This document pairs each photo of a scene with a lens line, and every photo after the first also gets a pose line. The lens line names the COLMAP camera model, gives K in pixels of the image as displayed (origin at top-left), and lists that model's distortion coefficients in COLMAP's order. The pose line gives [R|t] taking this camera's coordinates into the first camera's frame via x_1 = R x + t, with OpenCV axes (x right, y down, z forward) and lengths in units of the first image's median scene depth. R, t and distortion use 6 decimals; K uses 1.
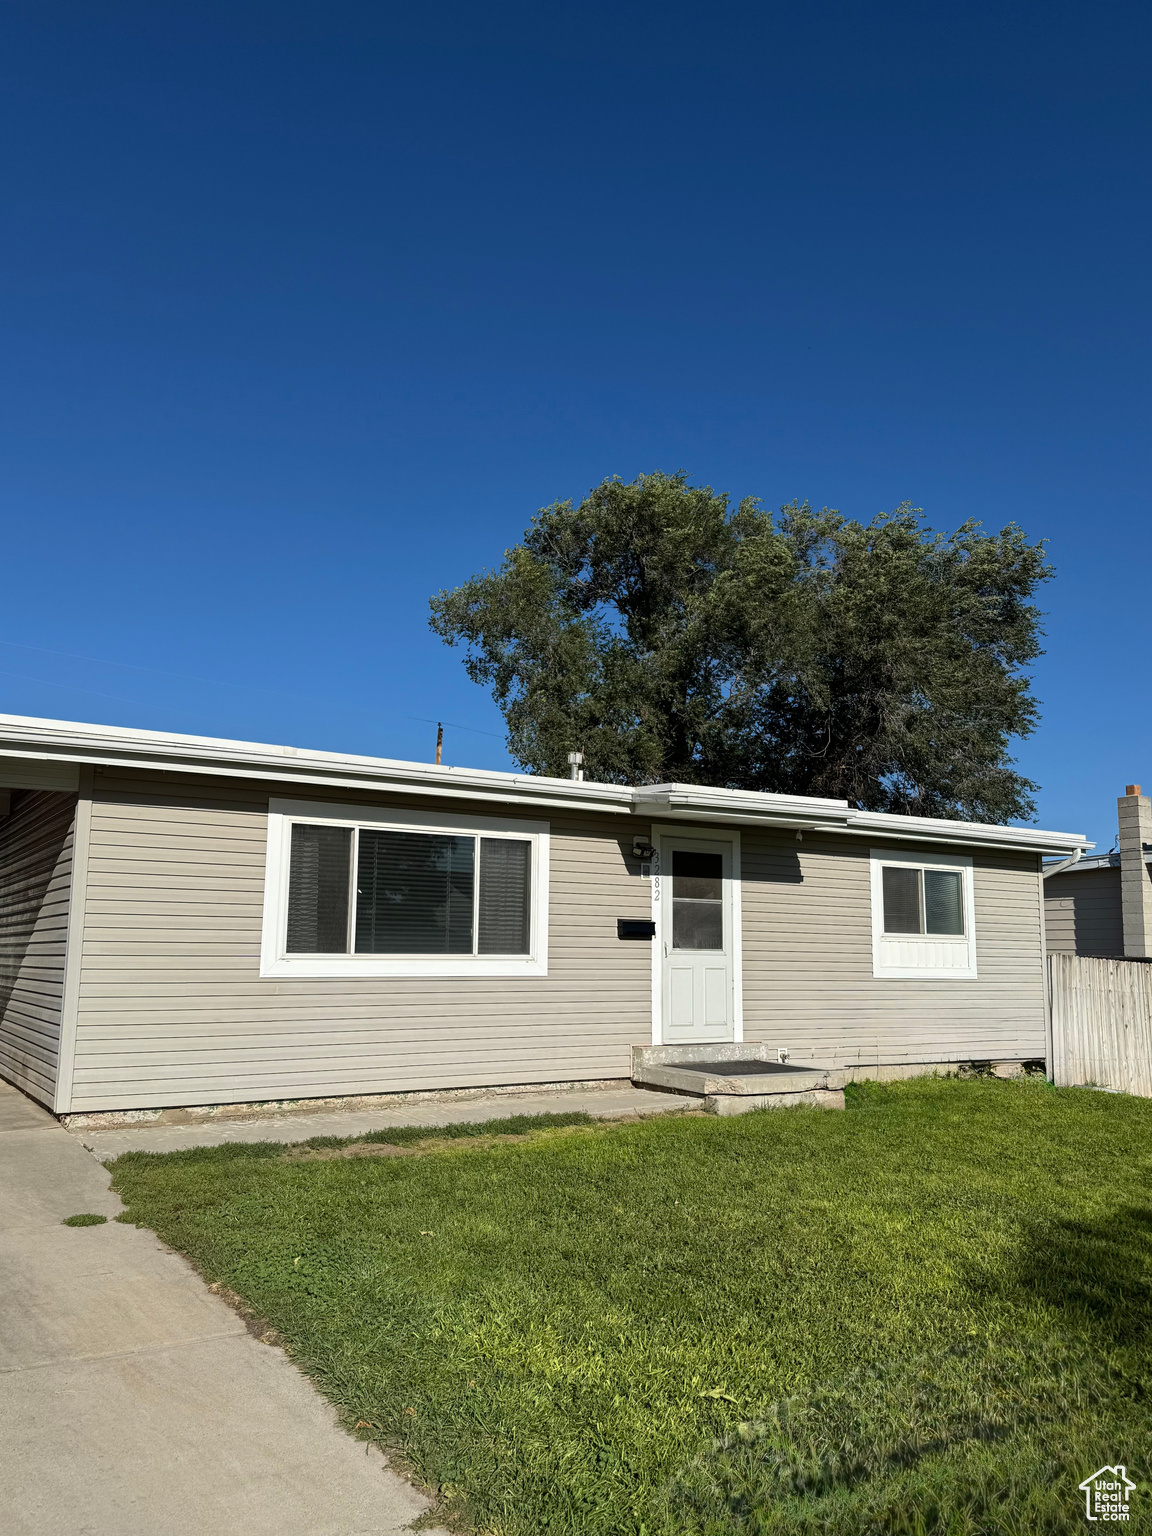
lens RADIAL K [[1140.0, 0, 576.0], [0, 1140.0, 768.0], [0, 0, 1]] dist [0.106387, -0.214869]
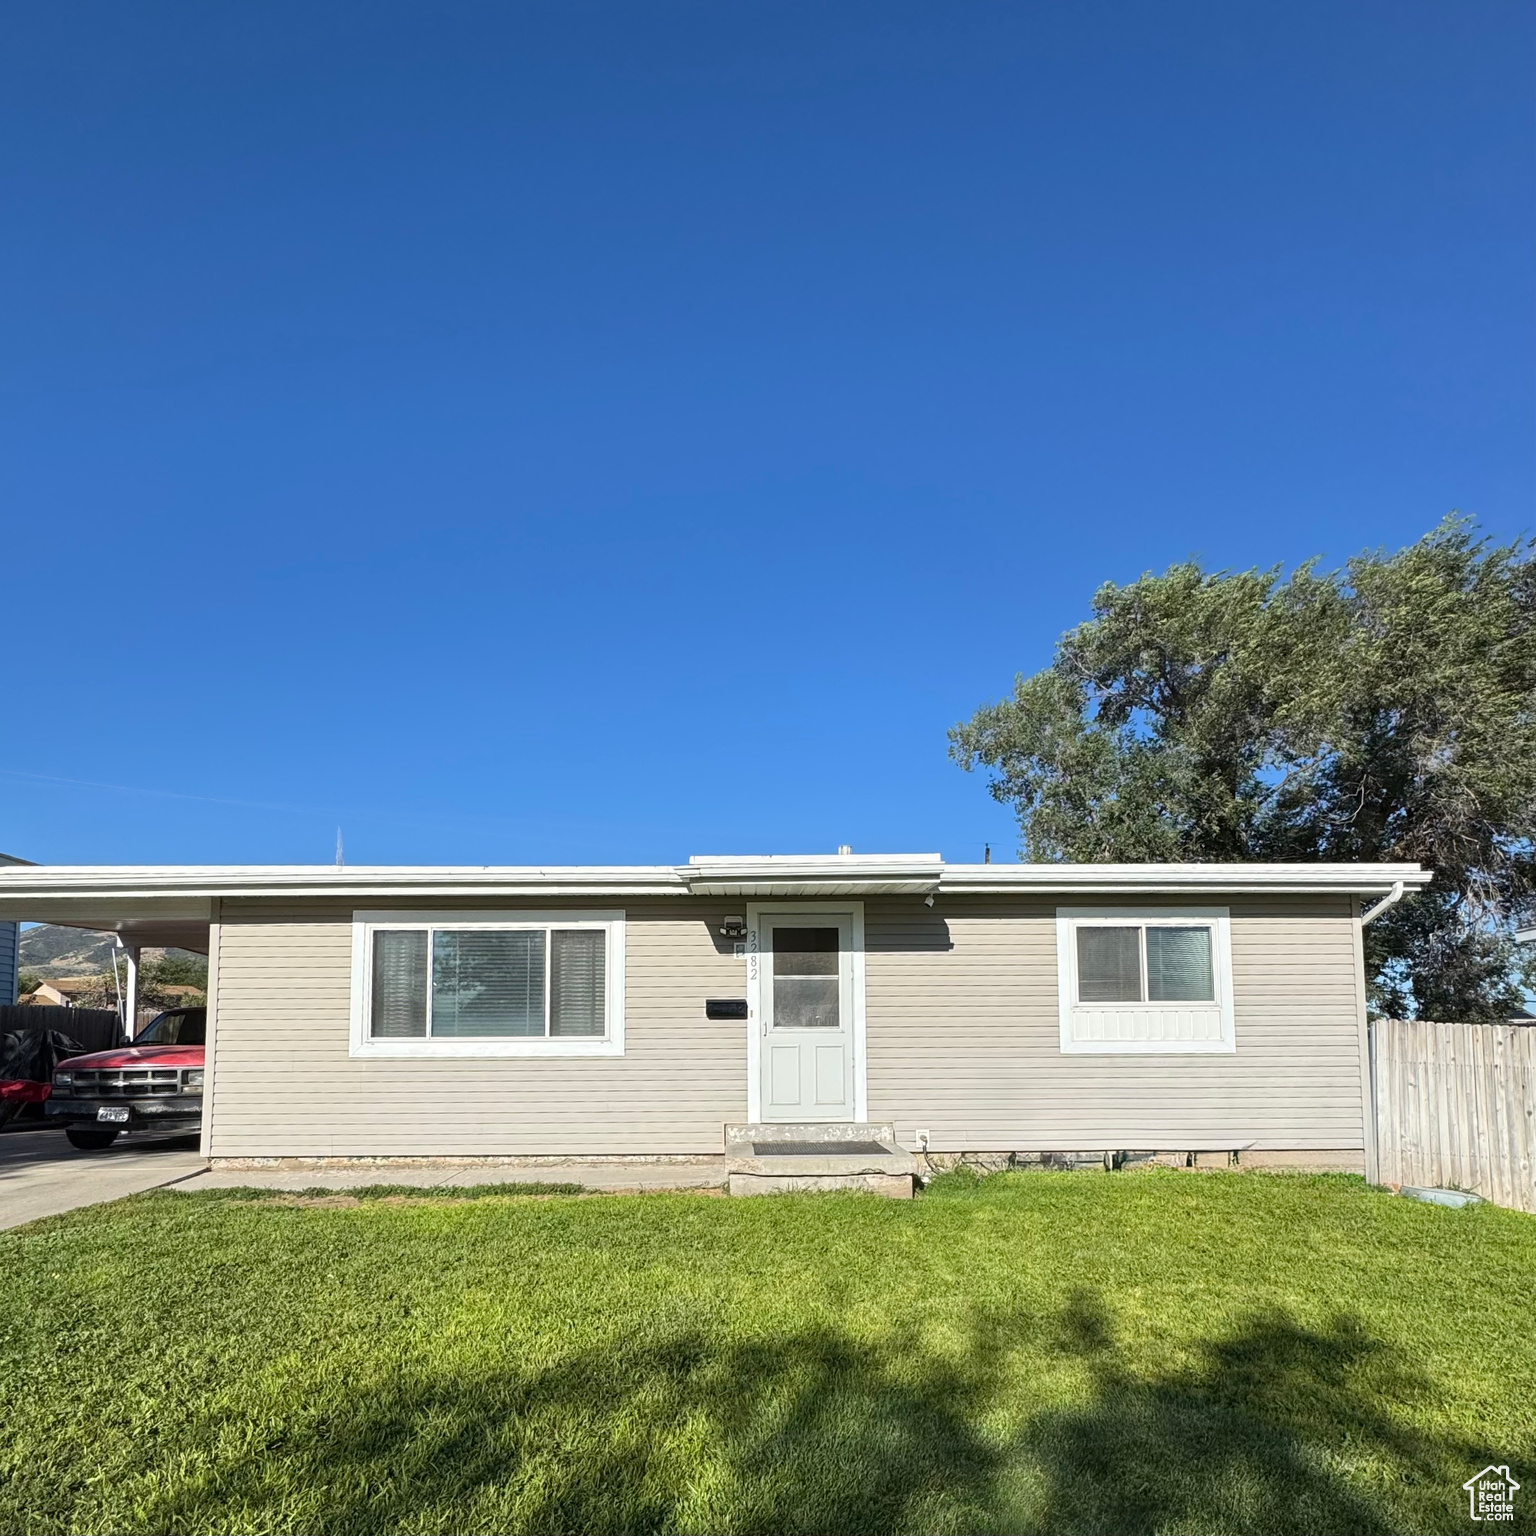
lens RADIAL K [[906.5, 0, 767.3], [0, 906.5, 969.2], [0, 0, 1]] dist [-0.050675, 0.052535]
pose [[0.847545, -0.064309, -0.526813, 0.496922], [0.101514, 0.993948, 0.041983, 0.076740], [0.520924, -0.089061, 0.848944, 0.349760]]
